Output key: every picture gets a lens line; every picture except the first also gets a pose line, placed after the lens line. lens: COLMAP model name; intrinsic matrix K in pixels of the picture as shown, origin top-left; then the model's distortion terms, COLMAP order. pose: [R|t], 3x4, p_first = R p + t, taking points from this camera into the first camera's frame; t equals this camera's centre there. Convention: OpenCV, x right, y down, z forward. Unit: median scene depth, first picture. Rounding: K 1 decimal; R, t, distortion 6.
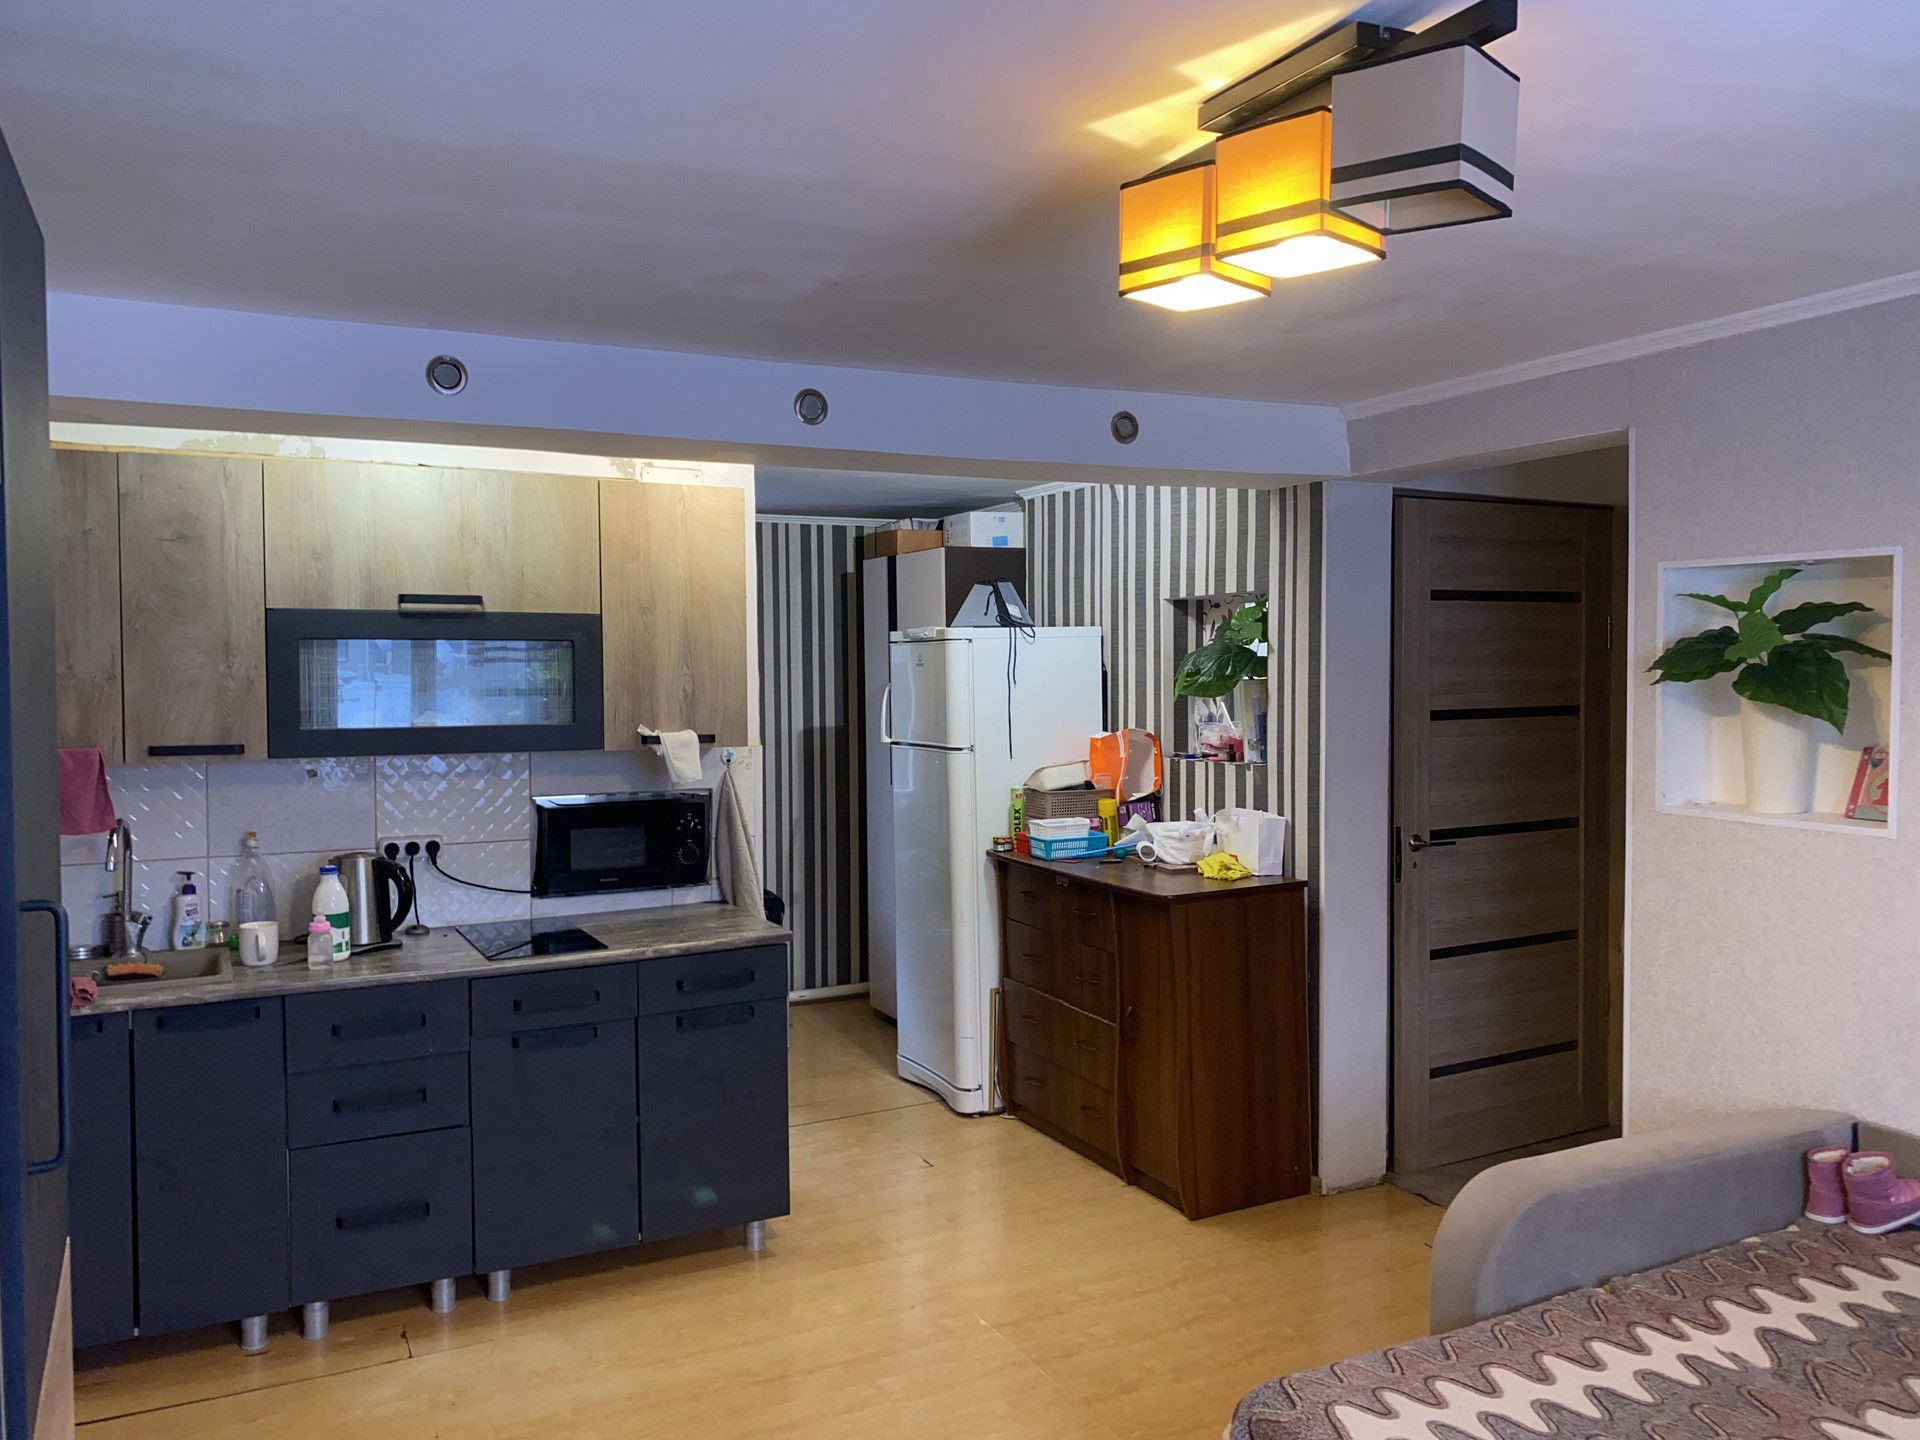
lens RADIAL K [[1482.1, 0, 950.9], [0, 1482.1, 717.7], [0, 0, 1]] dist [0.007513, -0.000464]
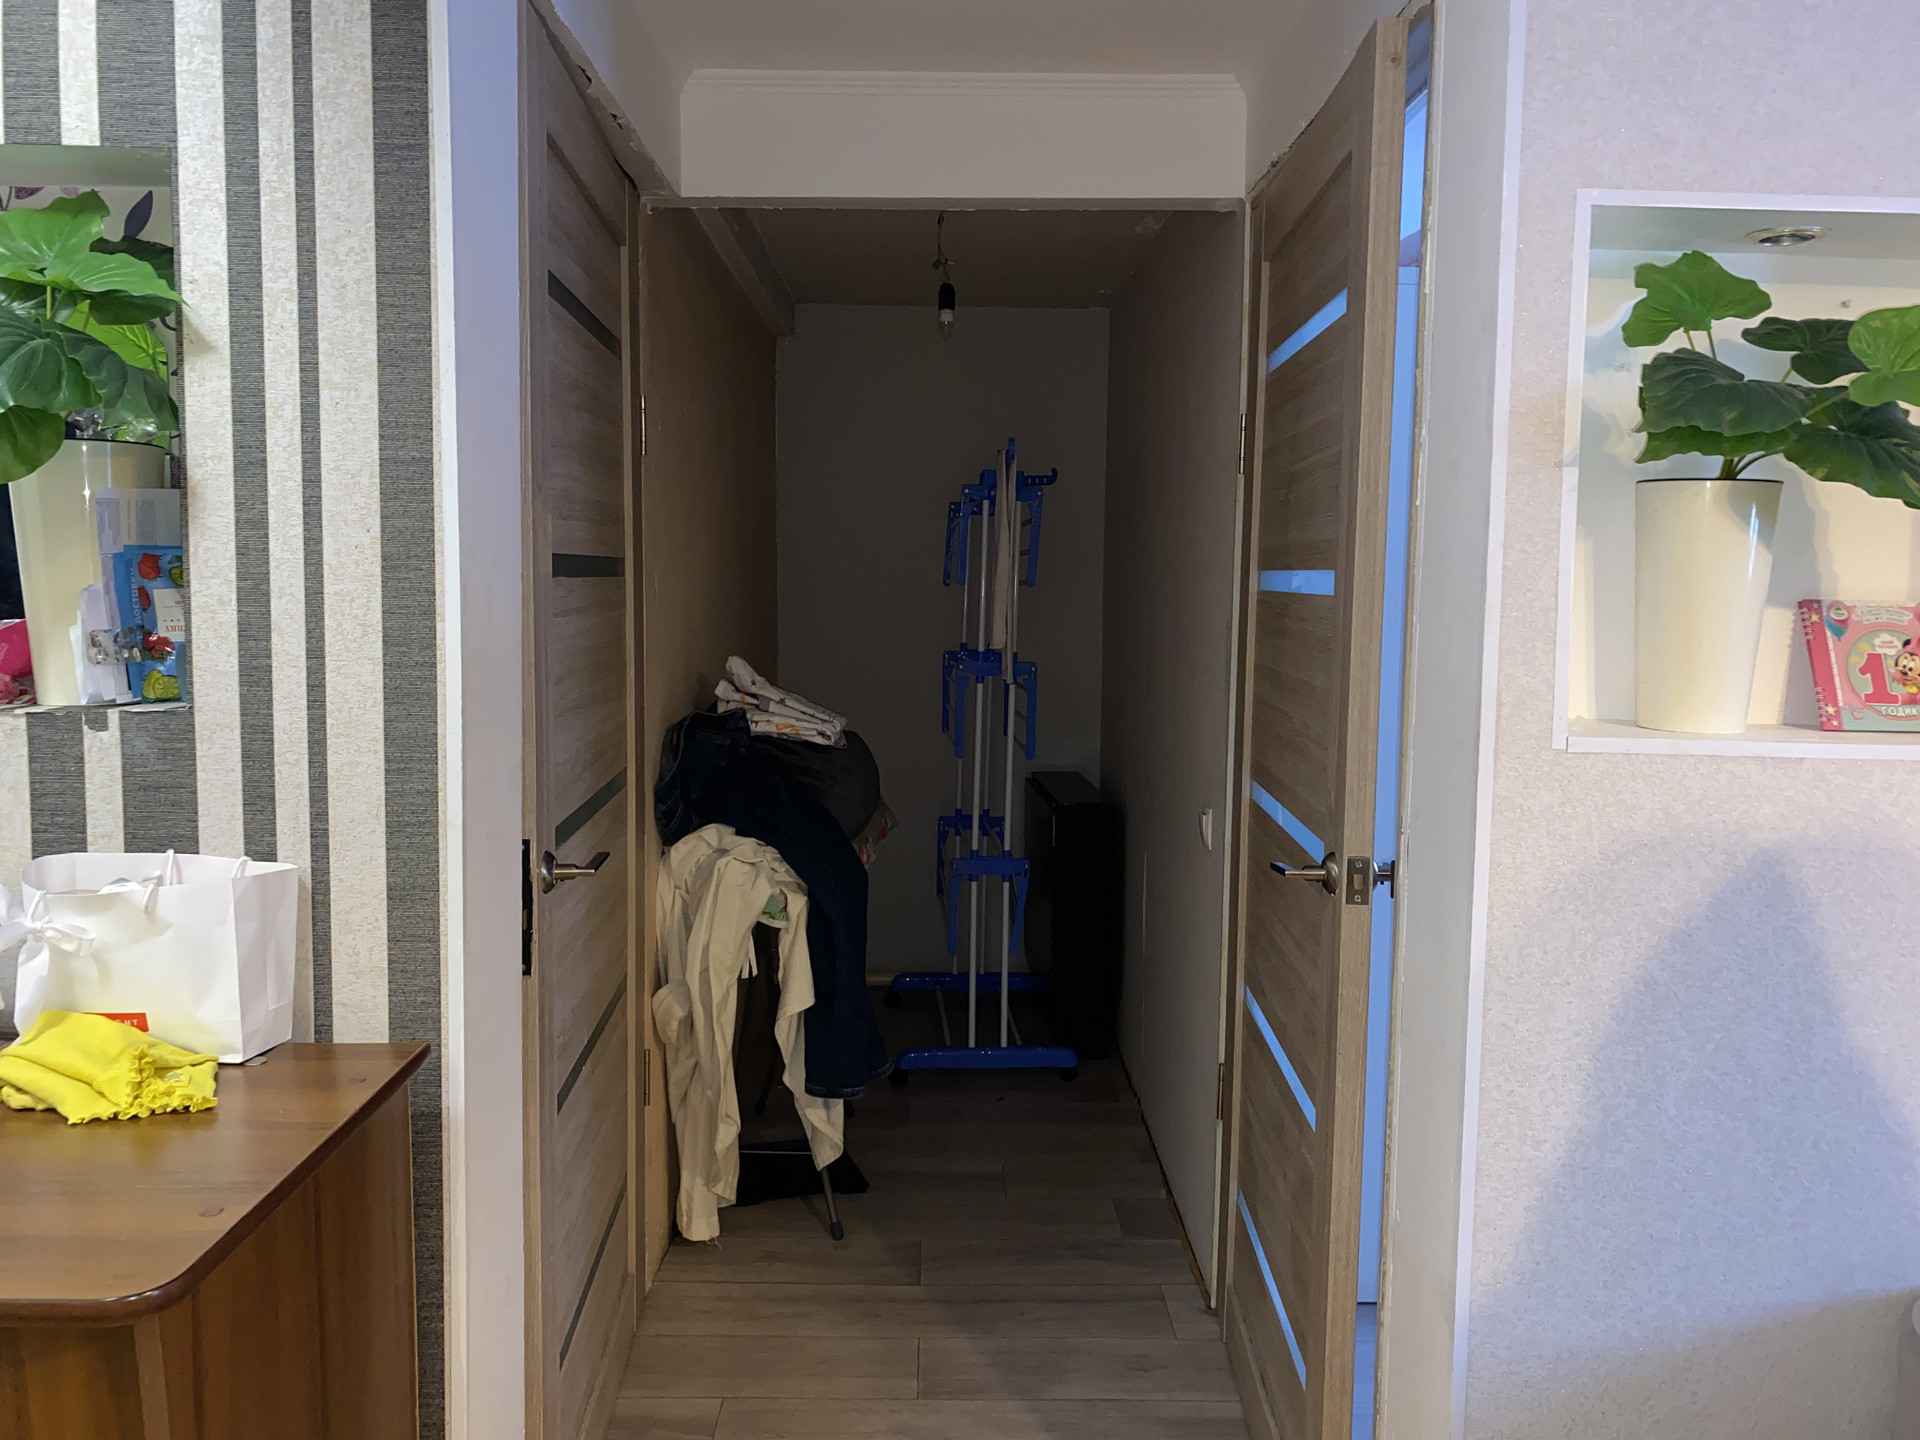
lens RADIAL K [[1482.1, 0, 950.9], [0, 1482.1, 717.7], [0, 0, 1]] dist [0.007513, -0.000464]
pose [[0.409339, -0.069077, 0.909764, -0.009854], [0.013606, 0.997481, 0.069616, 0.014247], [-0.912281, -0.016118, 0.409248, 0.735668]]
